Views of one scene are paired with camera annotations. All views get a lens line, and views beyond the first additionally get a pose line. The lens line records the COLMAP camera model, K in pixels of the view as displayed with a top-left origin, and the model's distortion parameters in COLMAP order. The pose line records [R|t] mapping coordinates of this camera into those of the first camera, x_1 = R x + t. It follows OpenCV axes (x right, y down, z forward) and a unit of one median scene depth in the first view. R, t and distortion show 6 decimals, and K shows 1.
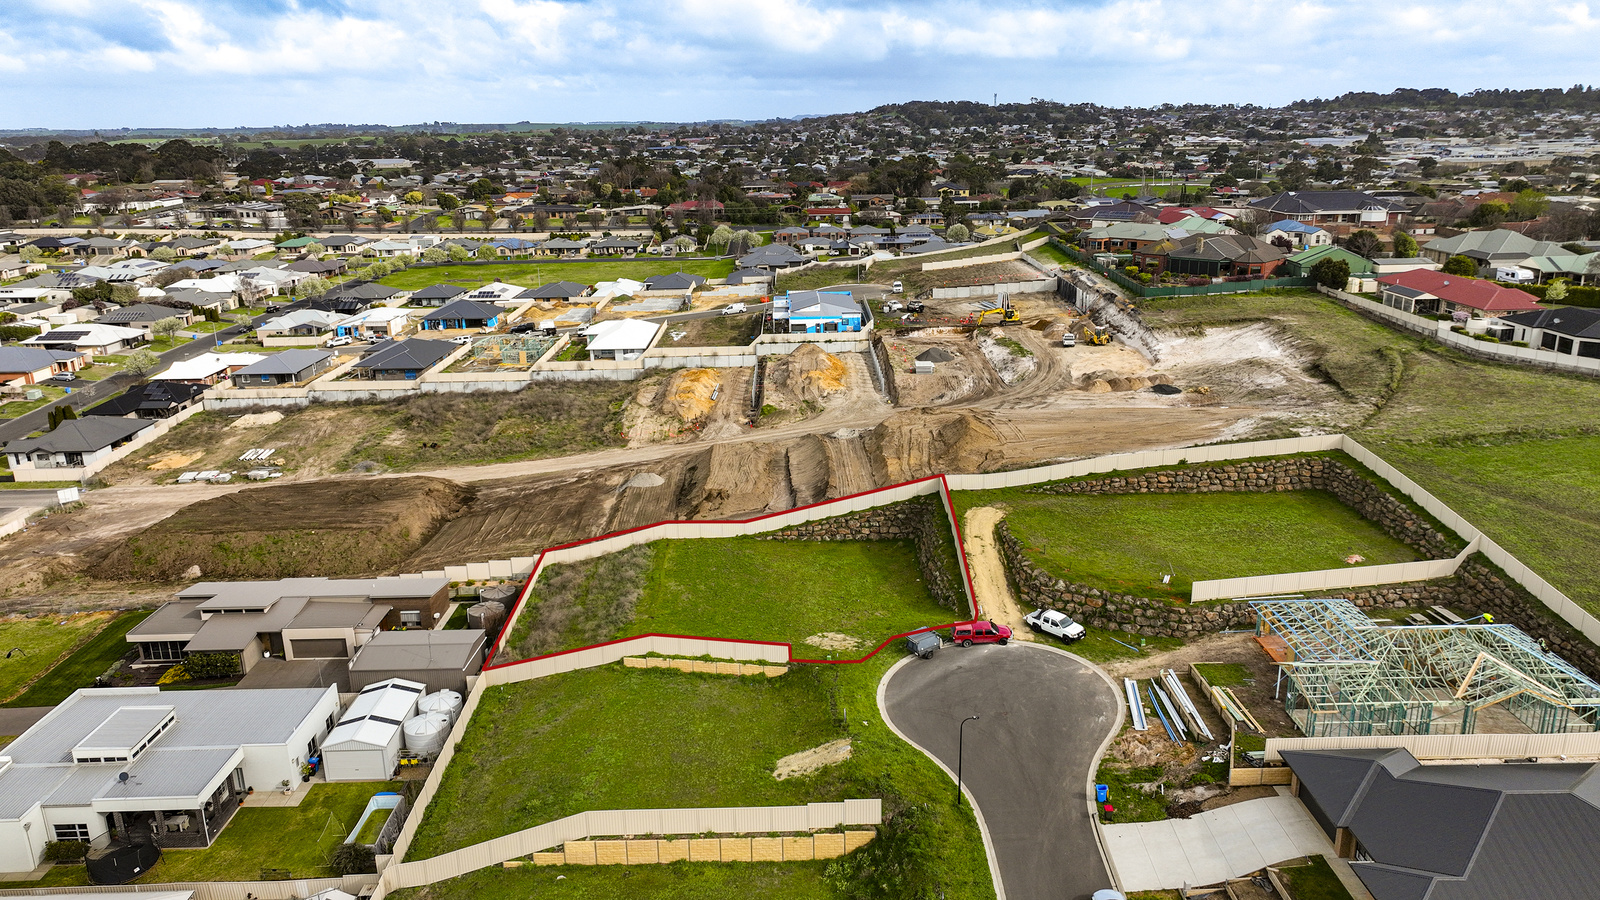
lens RADIAL K [[1124.5, 0, 809.5], [0, 1124.5, 451.4], [0, 0, 1]] dist [0.006514, 0.012040]
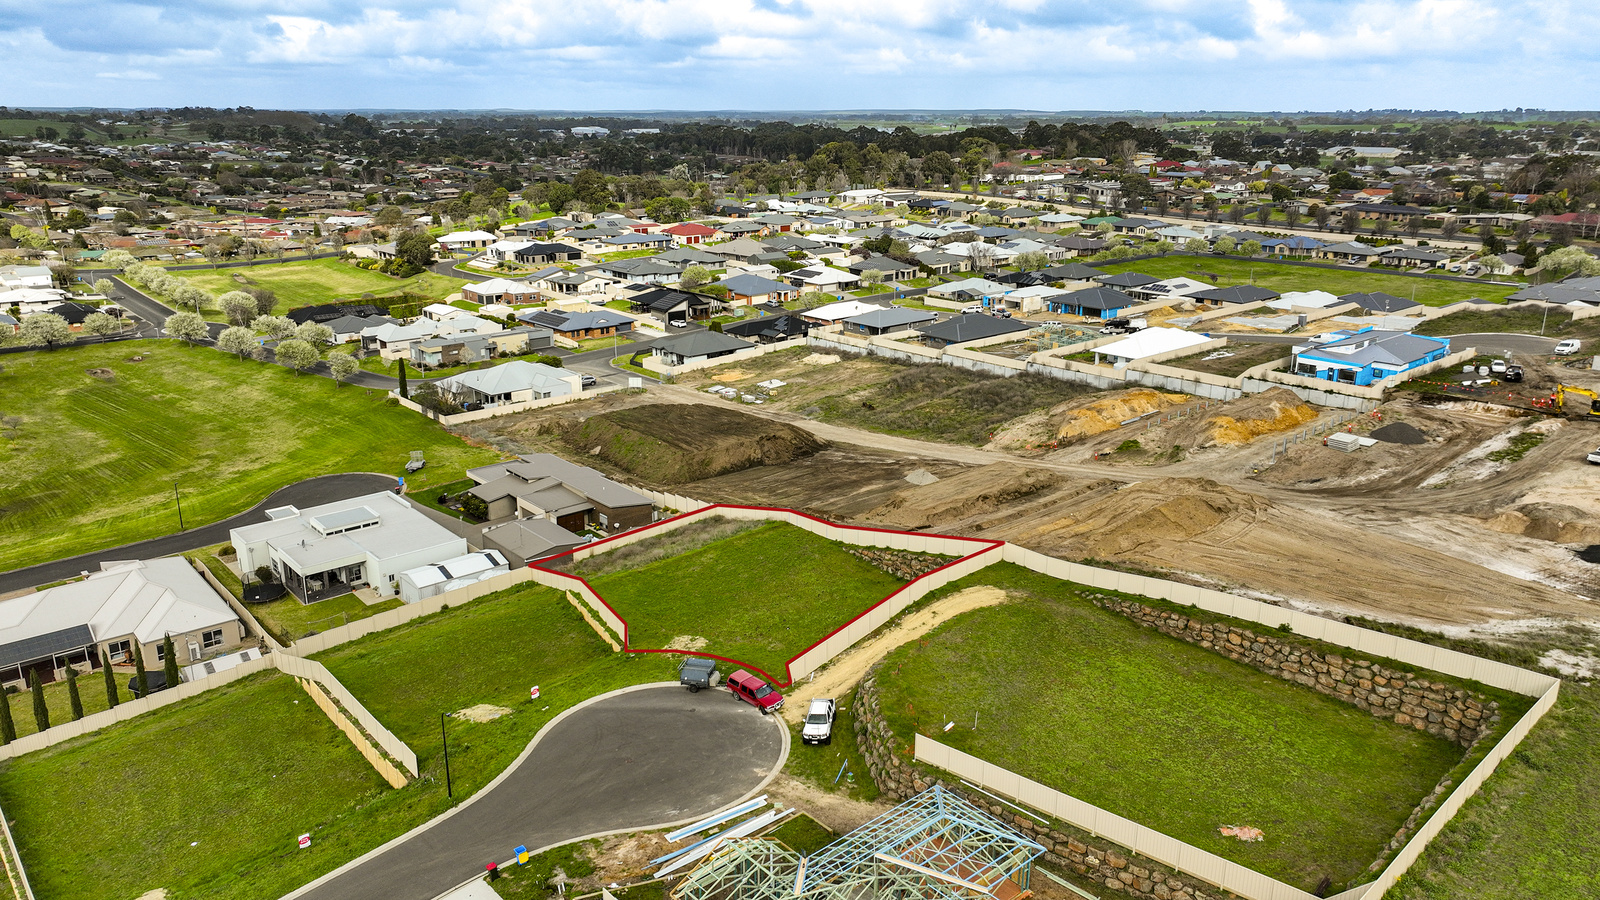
lens RADIAL K [[1124.5, 0, 809.5], [0, 1124.5, 451.4], [0, 0, 1]] dist [0.006514, 0.012040]
pose [[0.650616, 0.237664, -0.721259, 0.364942], [-0.228734, 0.966989, 0.112304, -0.062463], [0.724140, 0.091910, 0.683501, 0.189294]]
